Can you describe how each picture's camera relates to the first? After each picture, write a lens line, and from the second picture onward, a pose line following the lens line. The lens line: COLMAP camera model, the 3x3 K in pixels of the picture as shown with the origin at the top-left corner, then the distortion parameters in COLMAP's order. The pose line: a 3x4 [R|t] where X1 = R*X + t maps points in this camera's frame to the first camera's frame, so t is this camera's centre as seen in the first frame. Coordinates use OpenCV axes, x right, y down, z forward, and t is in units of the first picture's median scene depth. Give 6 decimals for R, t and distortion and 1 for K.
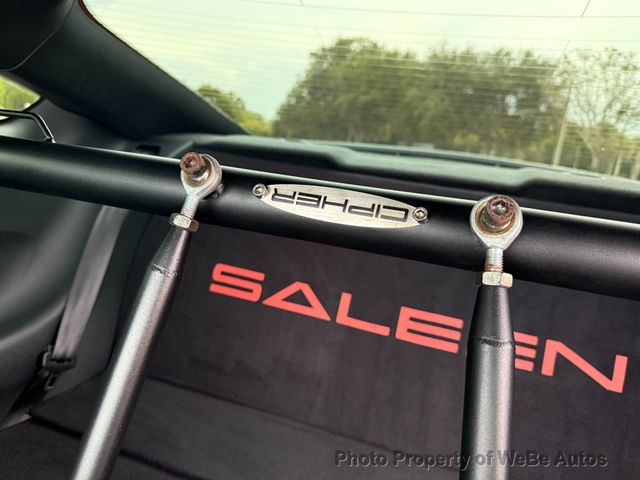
lens RADIAL K [[464.3, 0, 320.0], [0, 464.3, 240.0], [0, 0, 1]] dist [0.041408, -0.068686]
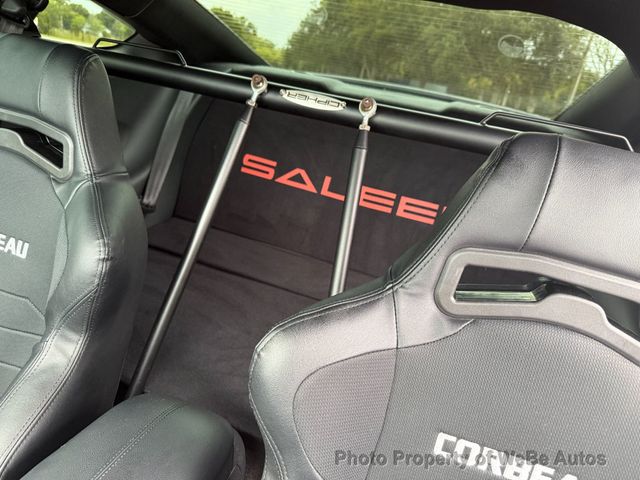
lens RADIAL K [[454.7, 0, 322.0], [0, 454.7, 257.9], [0, 0, 1]] dist [-0.002244, -0.007357]
pose [[0.997980, 0.063418, 0.003850, 0.044888], [-0.063131, 0.982983, 0.172510, 0.116254], [0.007155, -0.172404, 0.985000, -0.543868]]
